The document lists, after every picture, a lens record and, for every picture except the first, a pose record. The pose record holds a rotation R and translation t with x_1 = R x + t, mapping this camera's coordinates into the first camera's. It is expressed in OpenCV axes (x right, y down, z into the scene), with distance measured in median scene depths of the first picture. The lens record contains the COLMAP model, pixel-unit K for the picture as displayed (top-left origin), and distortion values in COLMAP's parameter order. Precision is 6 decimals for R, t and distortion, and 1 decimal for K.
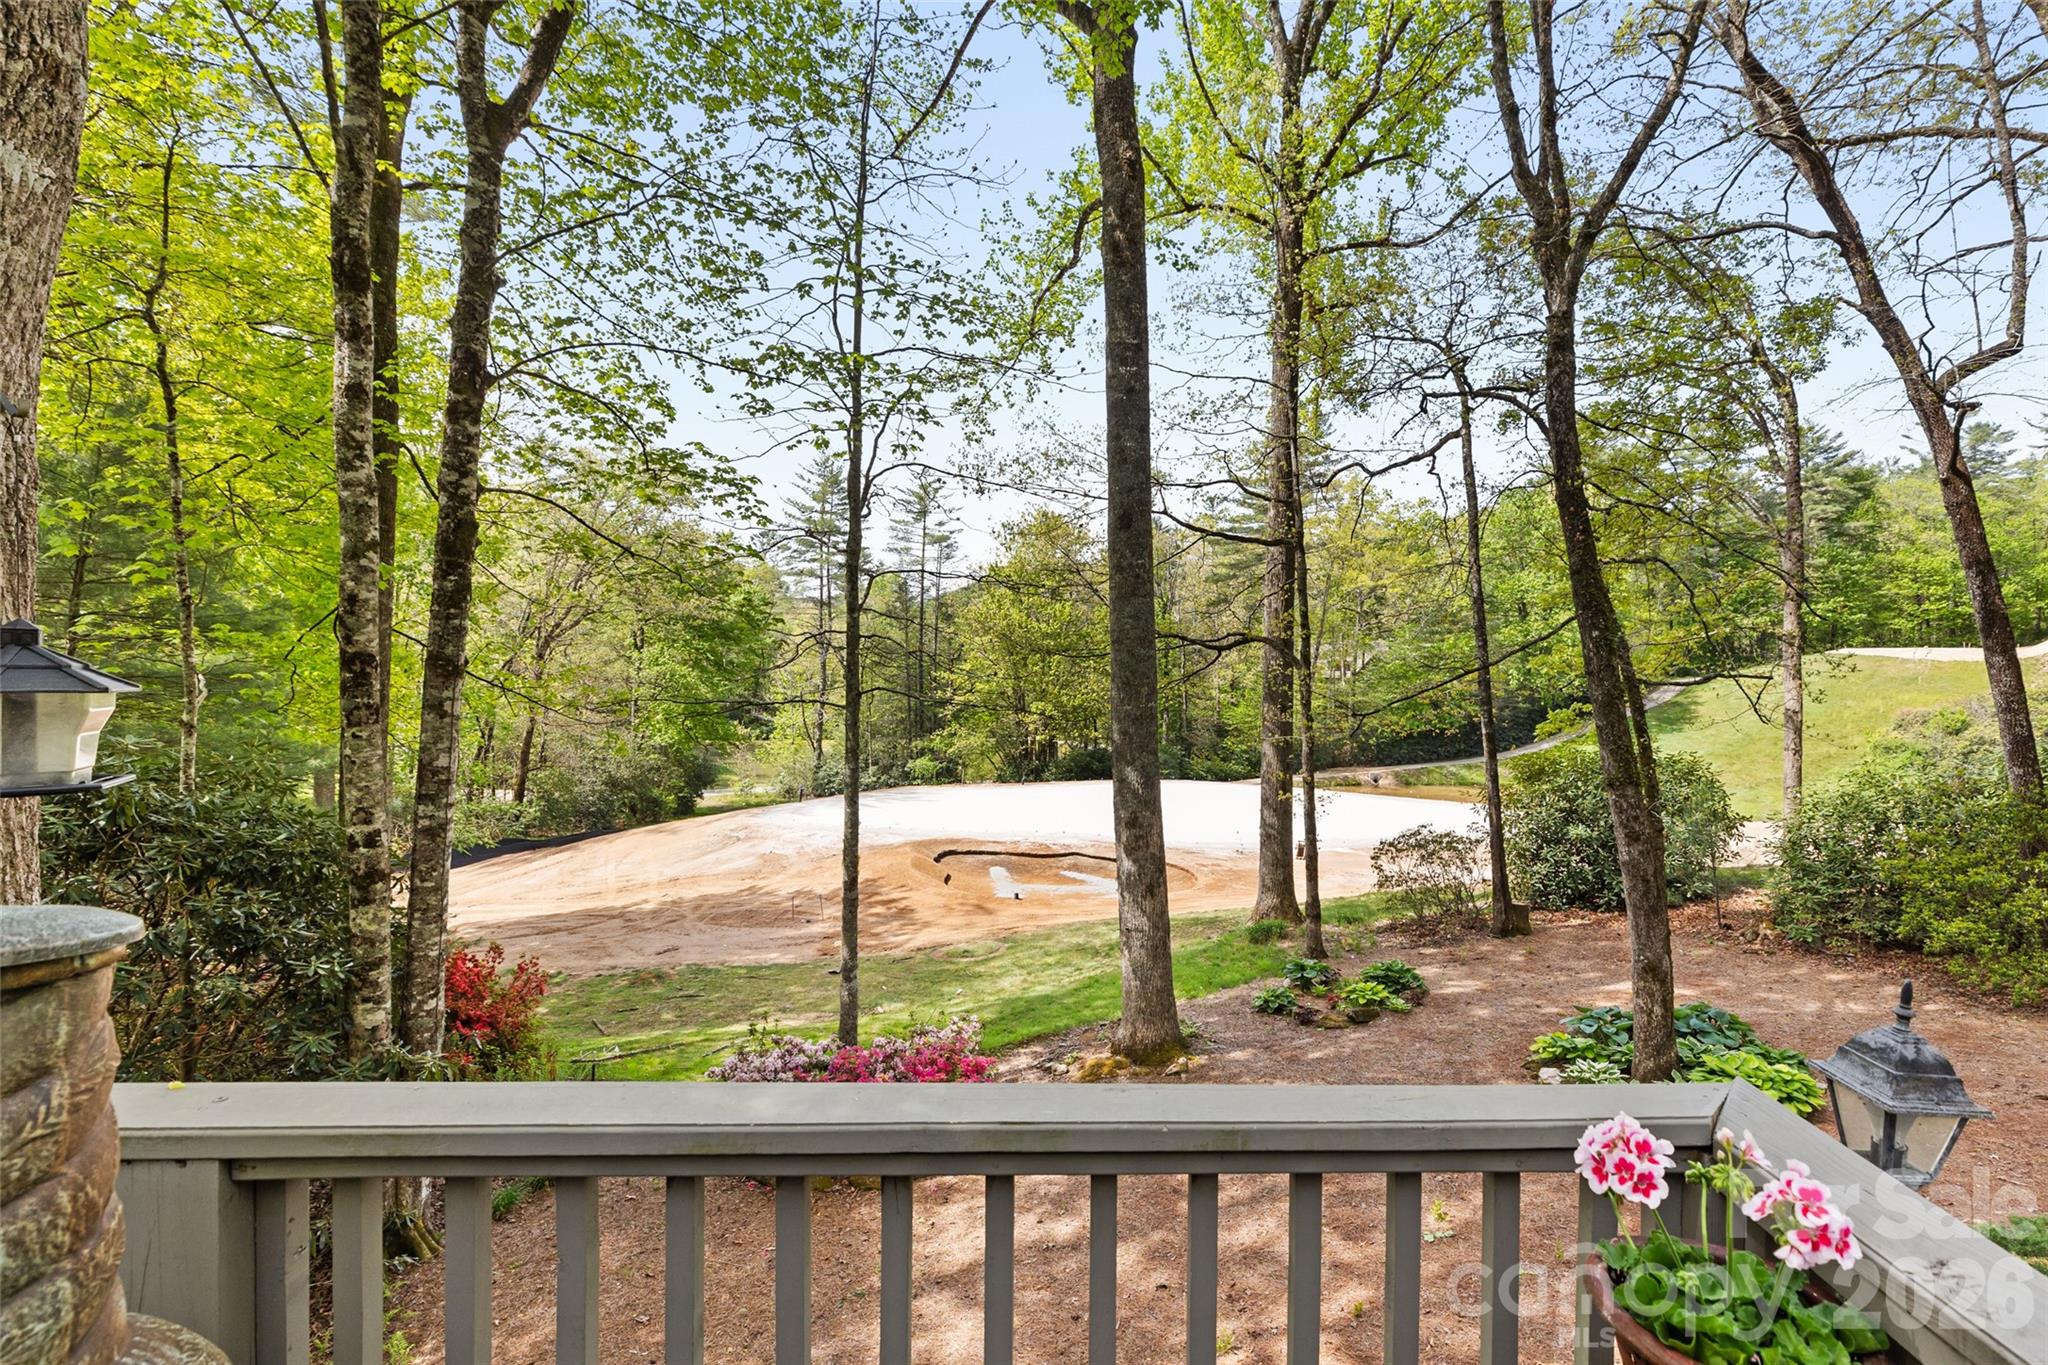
lens RADIAL K [[996.6, 0, 1153.3], [0, 996.6, 681.7], [0, 0, 1]] dist [-0.000968, 0.002449]
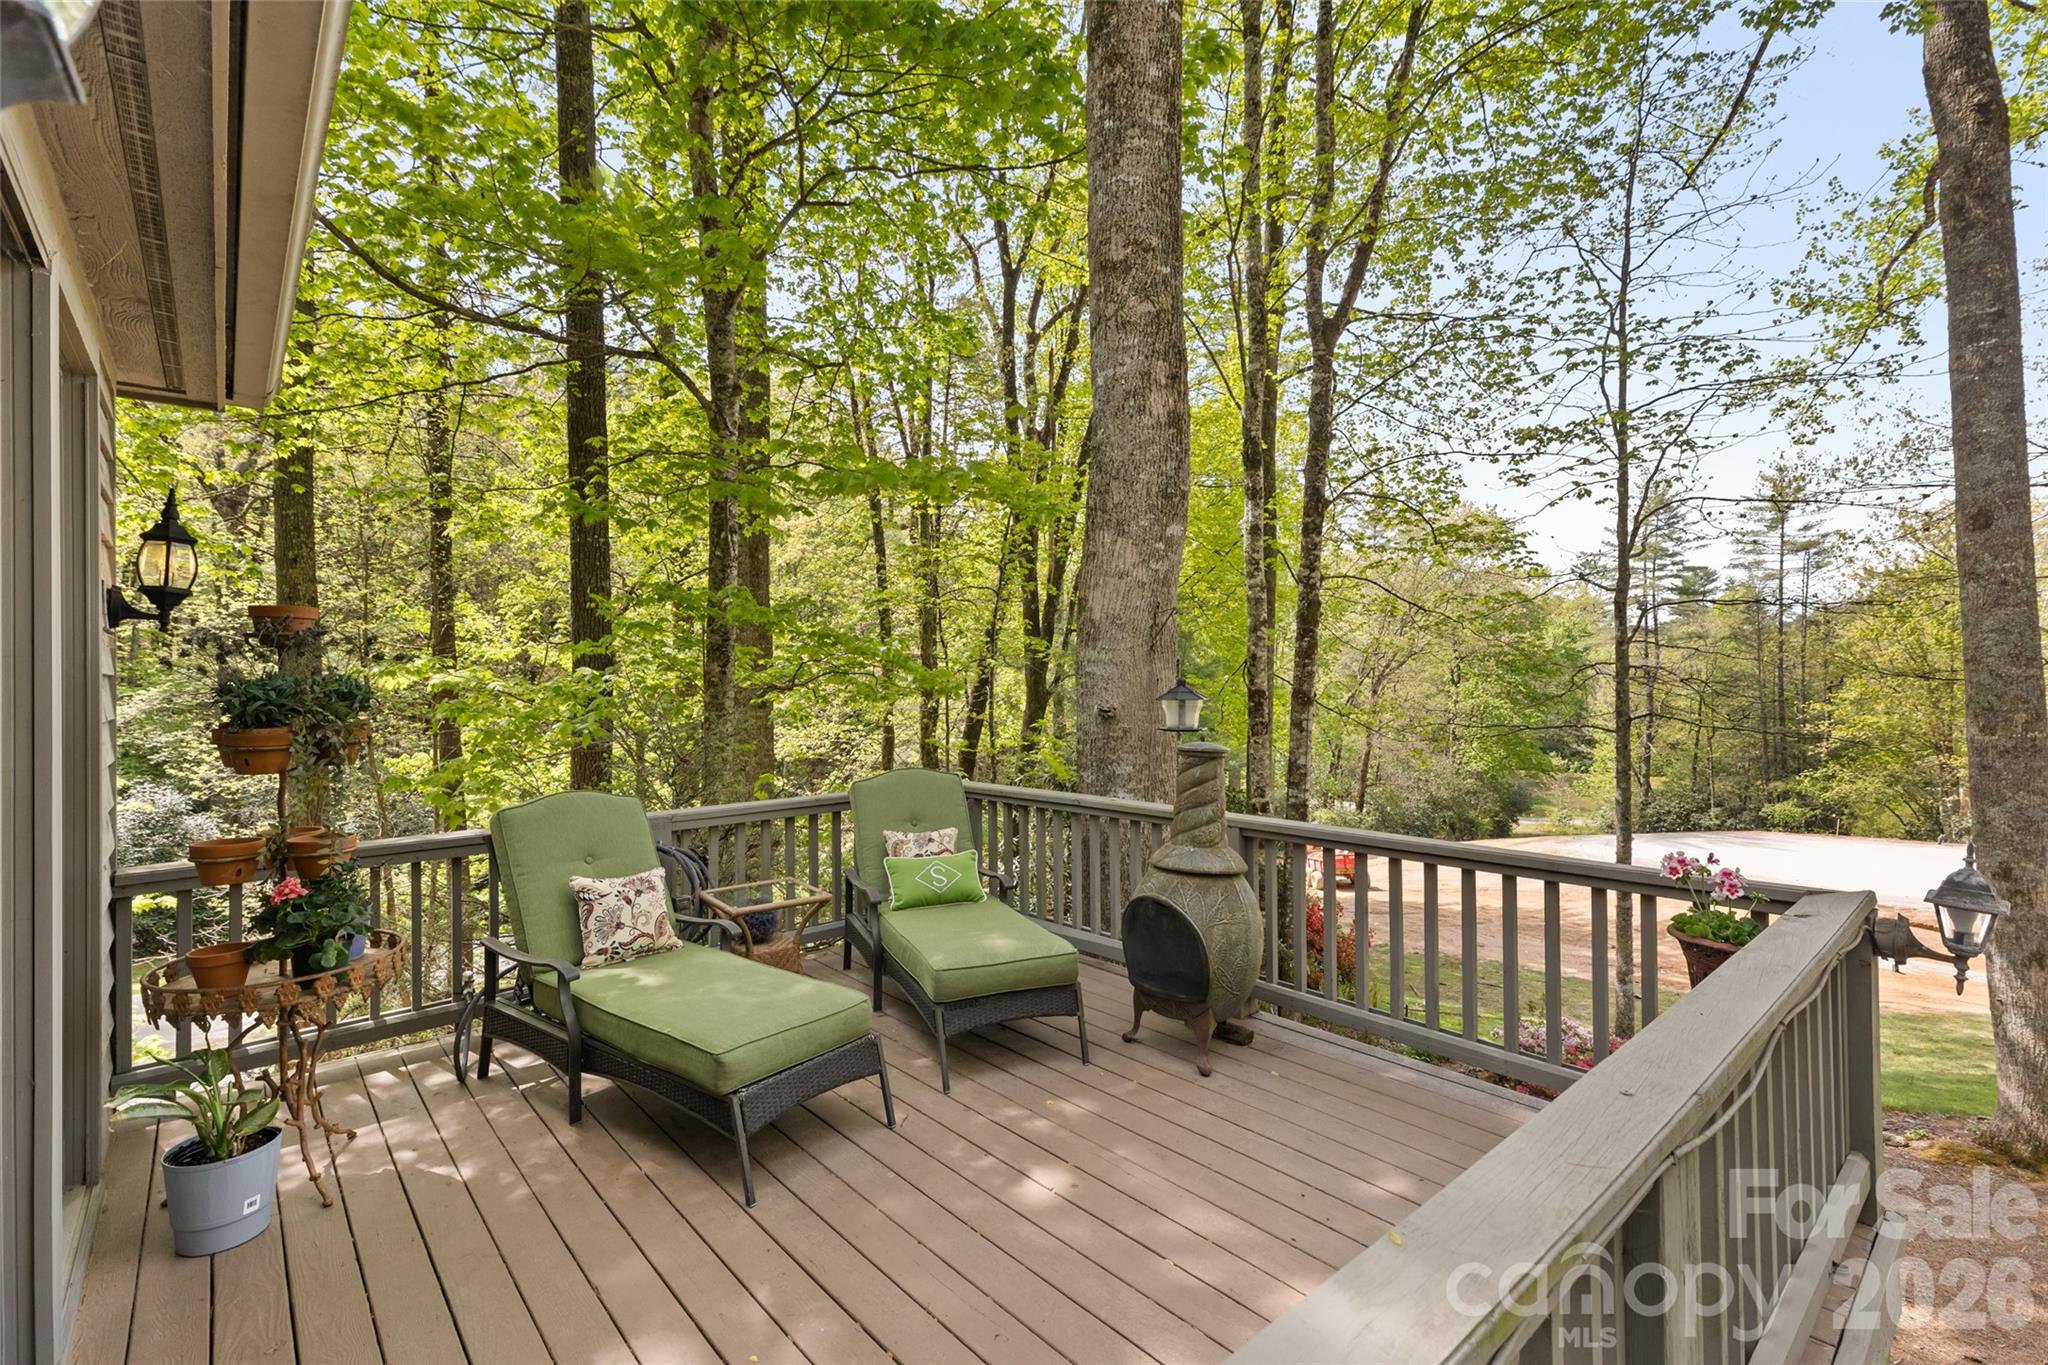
lens RADIAL K [[939.7, 0, 1016.2], [0, 939.7, 684.5], [0, 0, 1]] dist [0.005403, 0.000486]
pose [[0.606834, -0.024137, -0.794462, 0.103329], [-0.001017, 0.999514, -0.031143, 0.006143], [0.794828, 0.019707, 0.606515, -0.137327]]
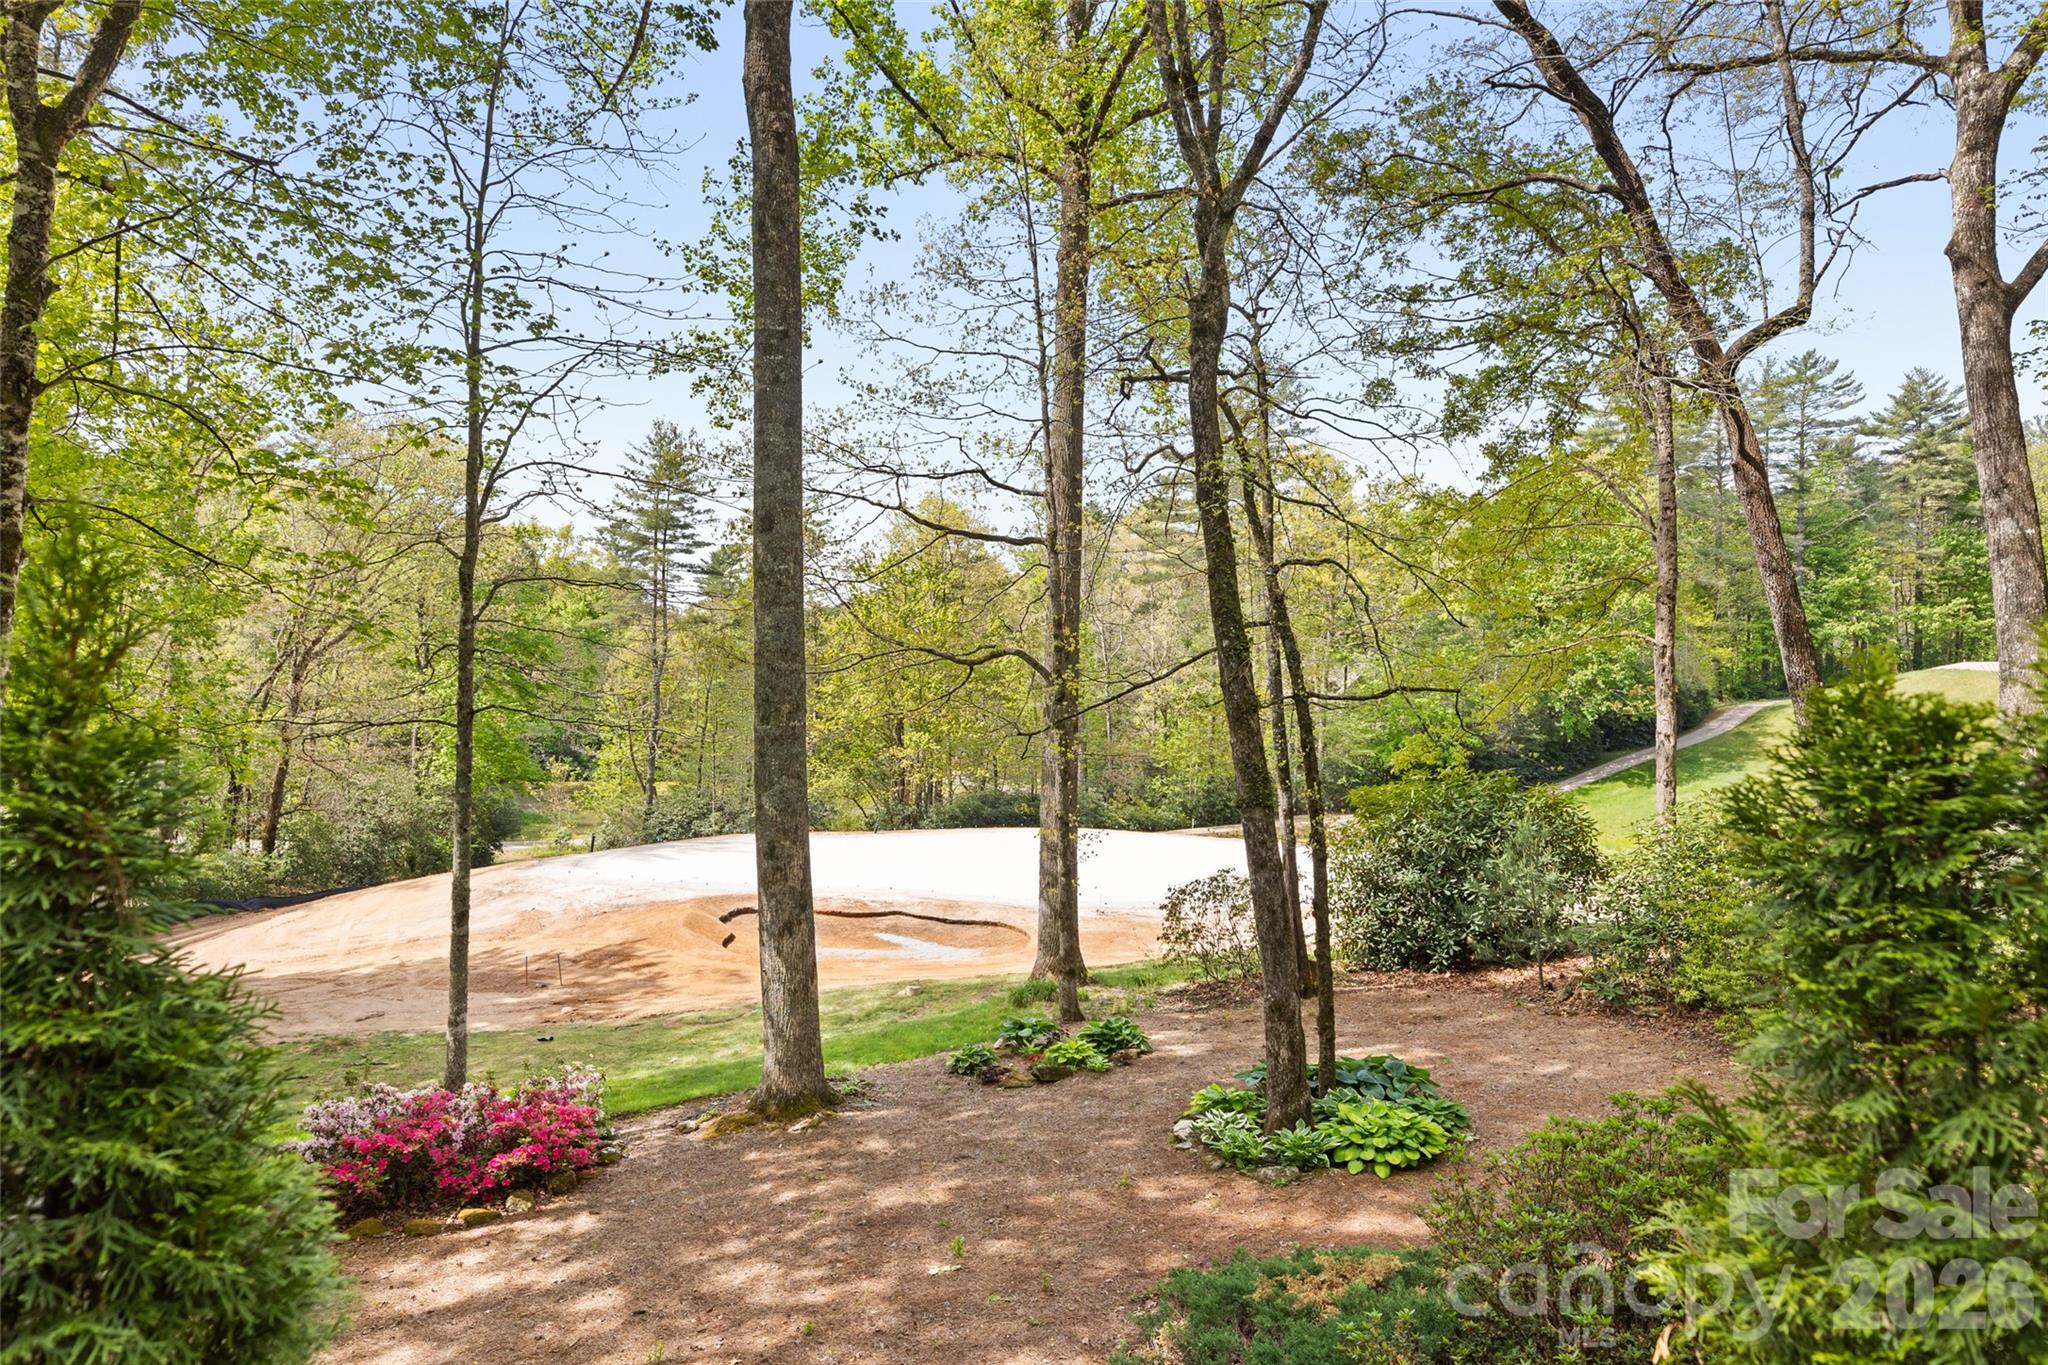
lens RADIAL K [[1259.7, 0, 1052.5], [0, 1259.7, 672.5], [0, 0, 1]] dist [0.006272, 0.004355]
pose [[0.999229, -0.003517, -0.039103, 0.249282], [0.002389, 0.999580, -0.028870, 0.009250], [0.039188, 0.028754, 0.998818, -0.128947]]
